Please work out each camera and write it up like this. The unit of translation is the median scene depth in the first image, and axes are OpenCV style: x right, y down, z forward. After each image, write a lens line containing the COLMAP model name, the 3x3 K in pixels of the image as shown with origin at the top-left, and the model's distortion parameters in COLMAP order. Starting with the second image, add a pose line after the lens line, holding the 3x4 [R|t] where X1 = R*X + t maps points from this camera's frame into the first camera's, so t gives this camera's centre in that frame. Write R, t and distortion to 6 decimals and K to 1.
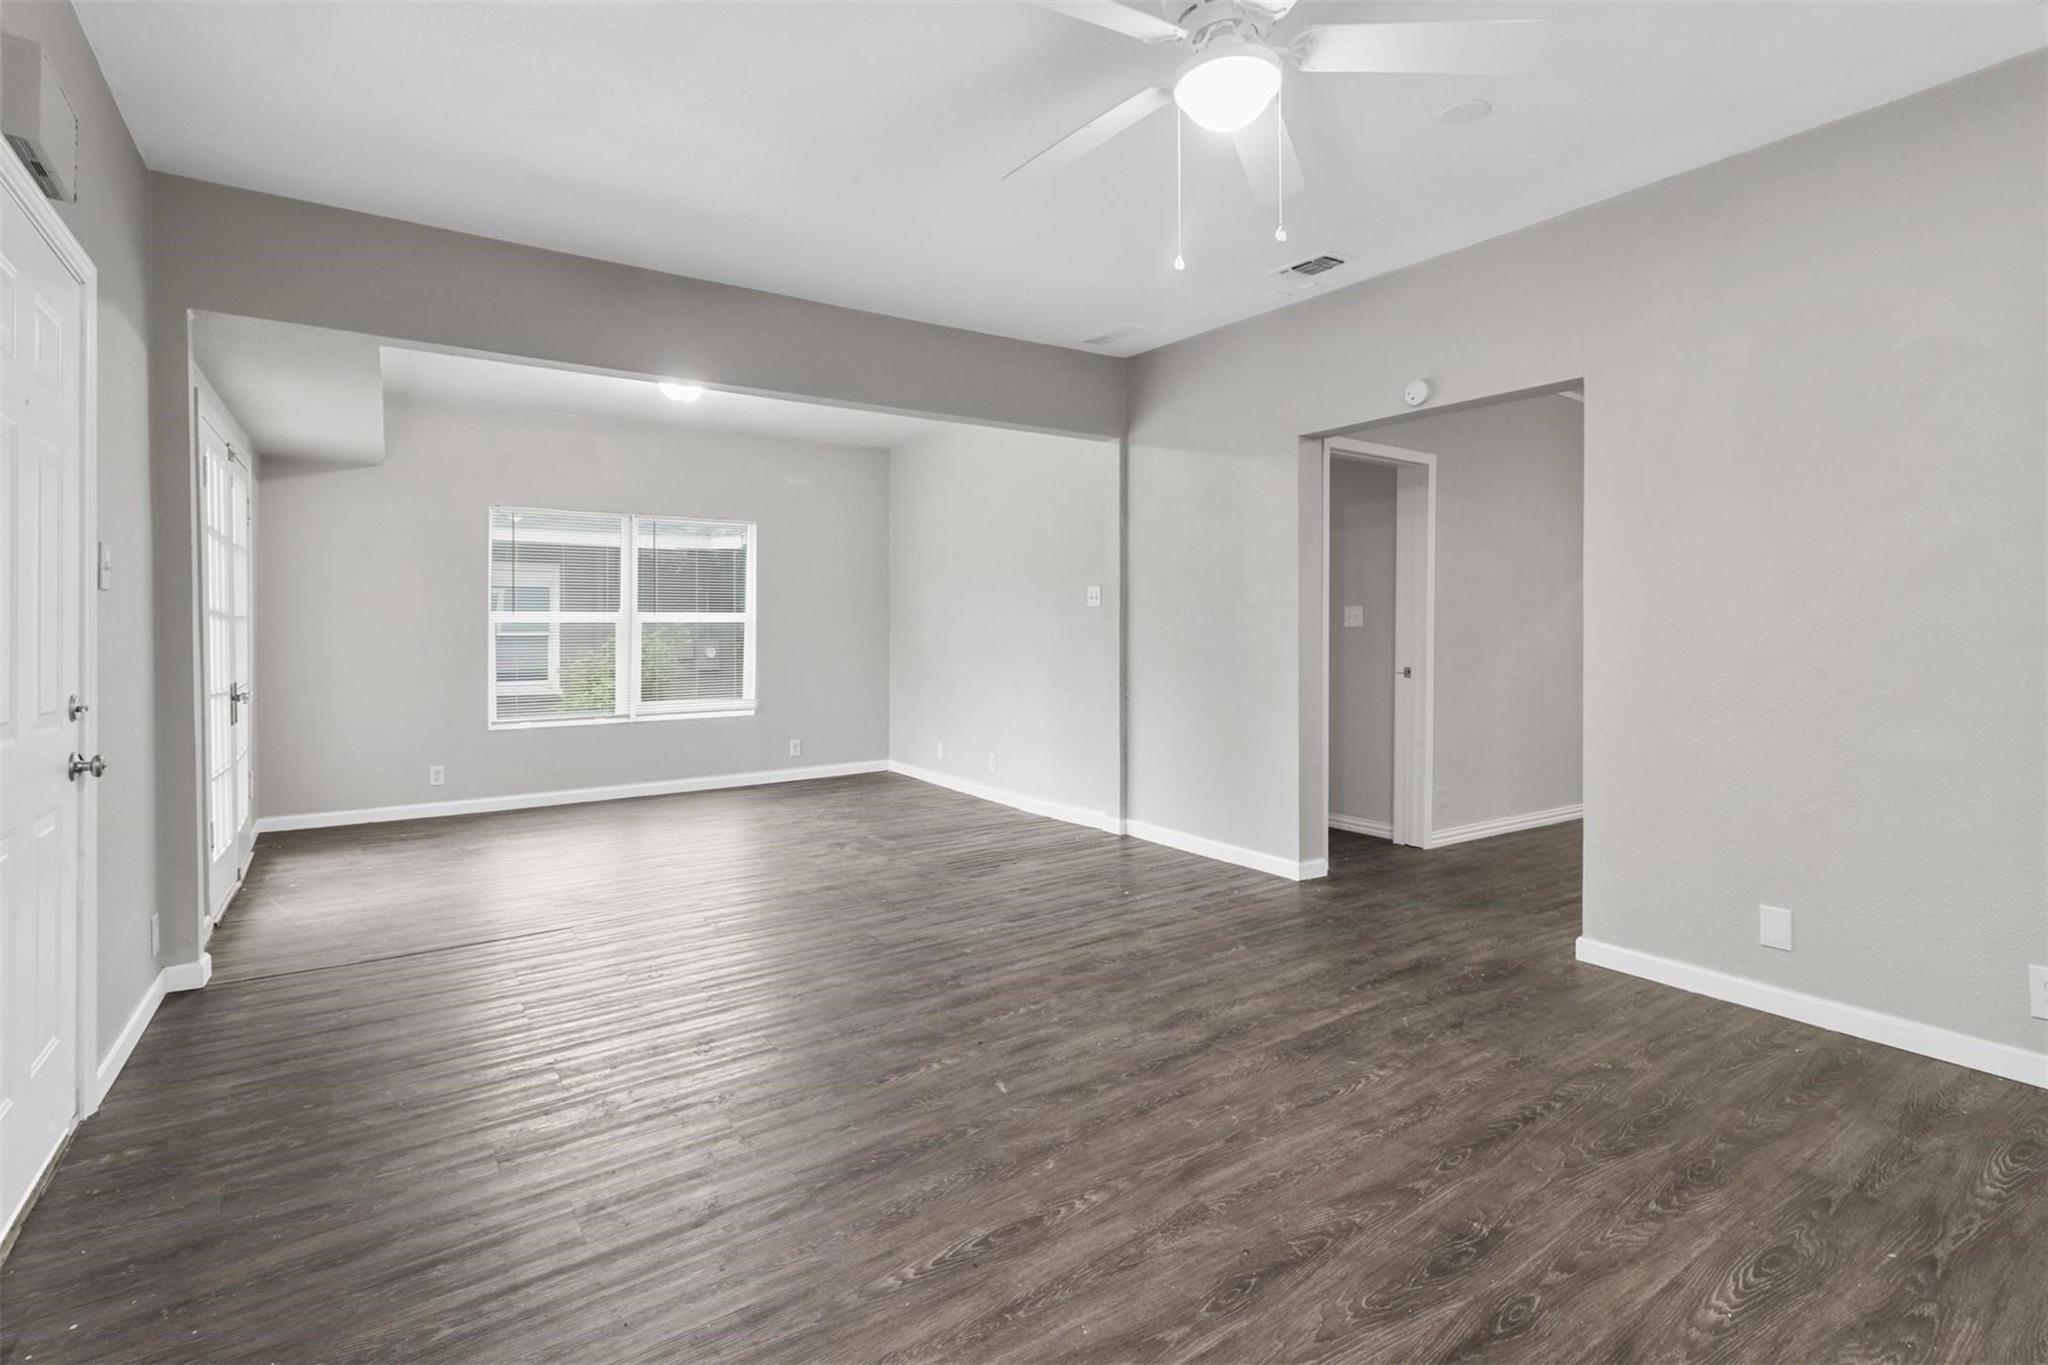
lens RADIAL K [[964.8, 0, 1025.1], [0, 964.8, 624.5], [0, 0, 1]] dist [0.039666, 0.000166]
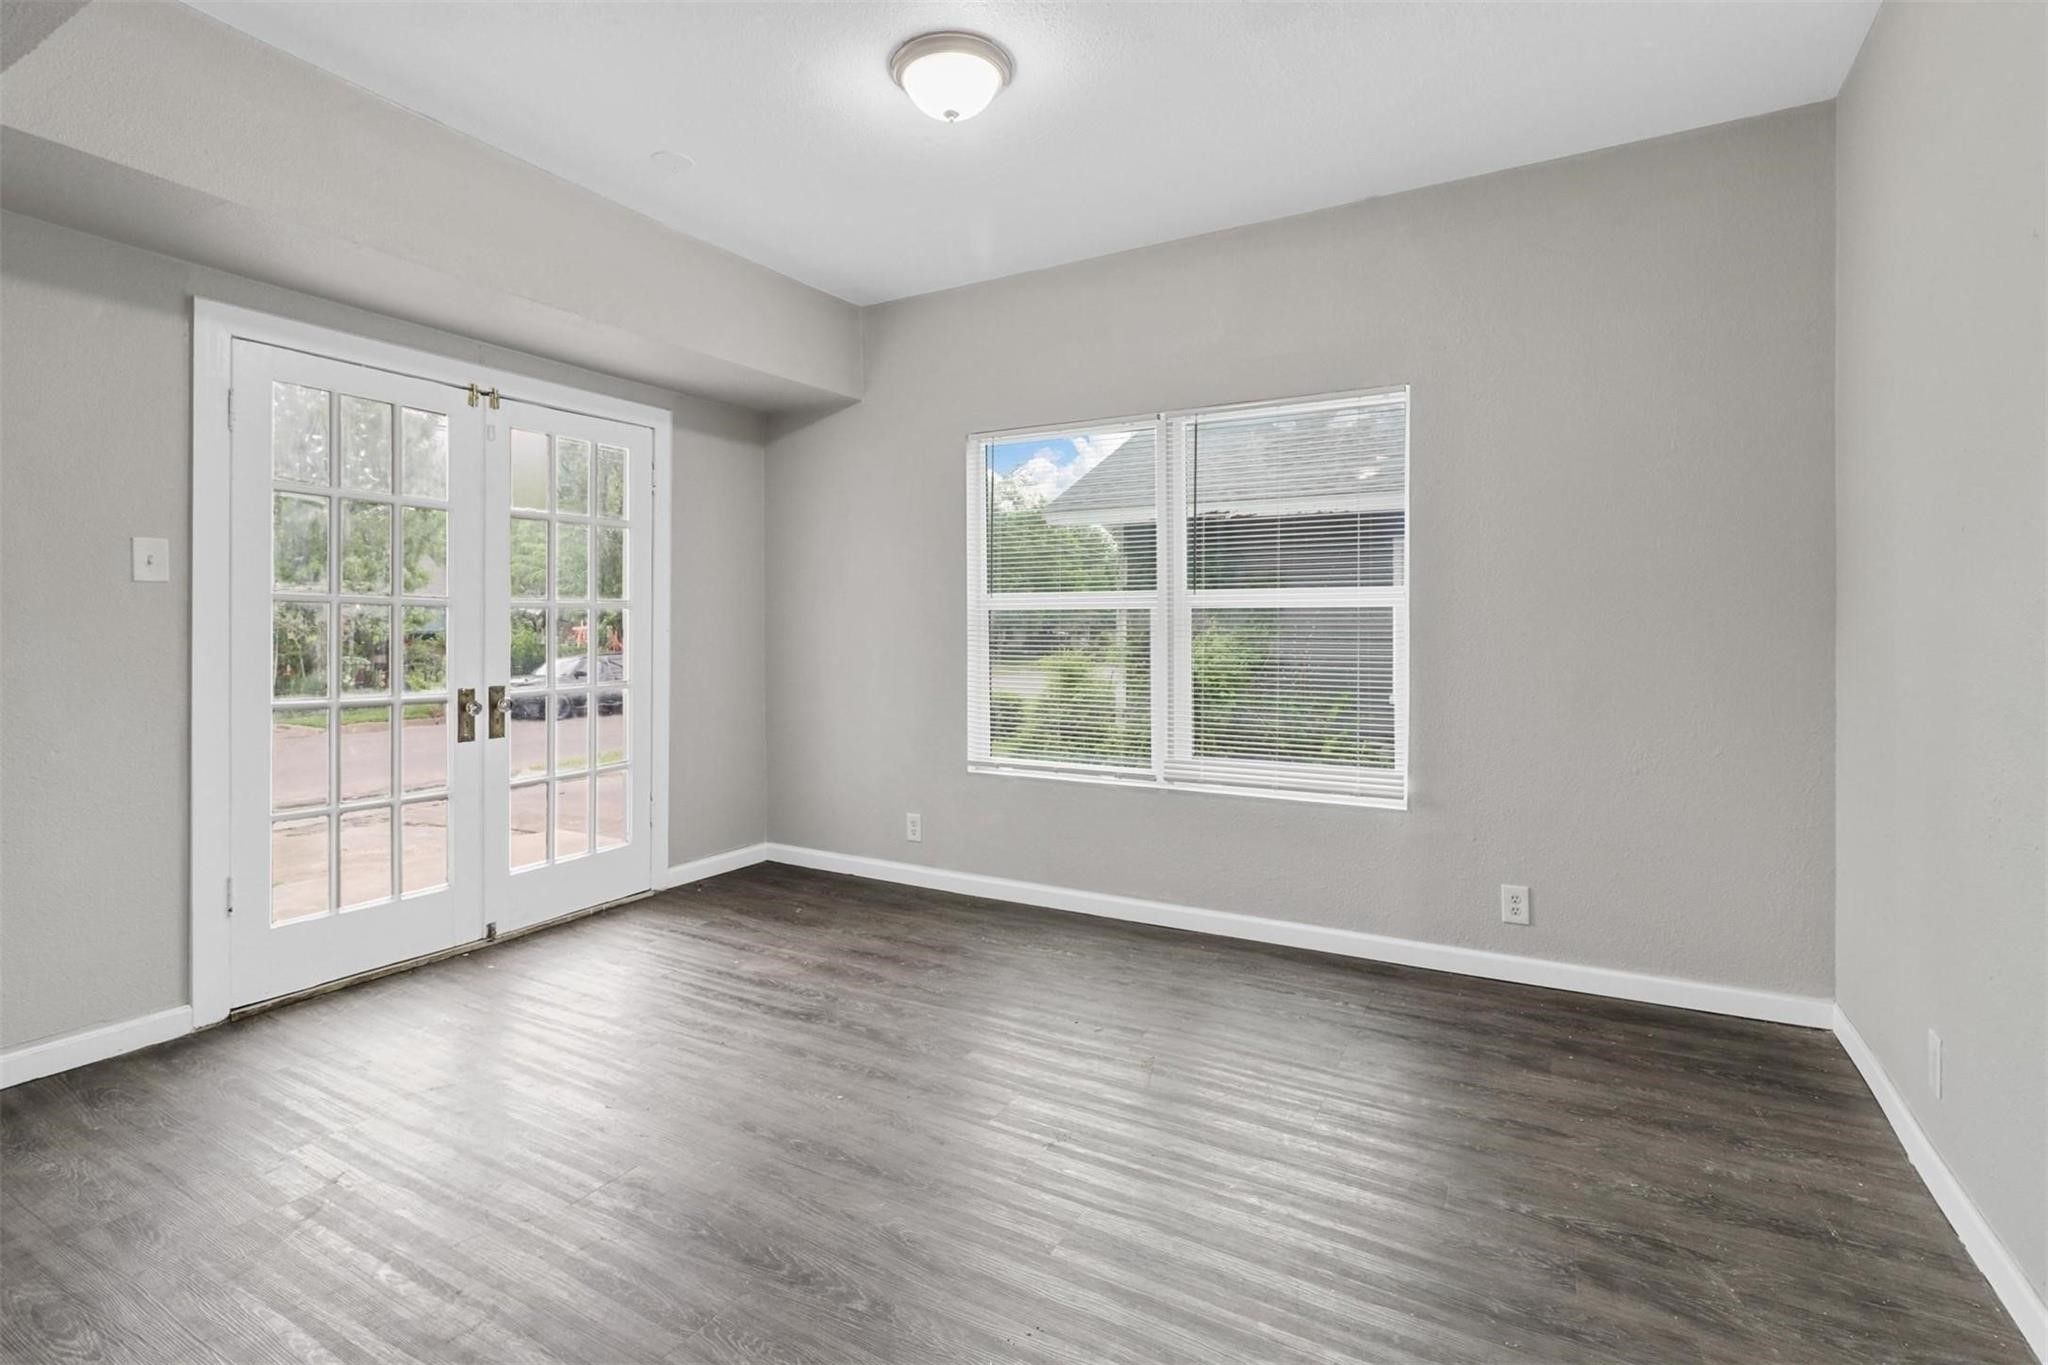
lens RADIAL K [[964.8, 0, 1025.1], [0, 964.8, 624.5], [0, 0, 1]] dist [0.039666, 0.000166]
pose [[0.426048, 0.000598, -0.904700, 0.059256], [-0.000812, 1.000000, 0.000278, 0.006302], [0.904700, 0.000616, 0.426049, 0.680296]]
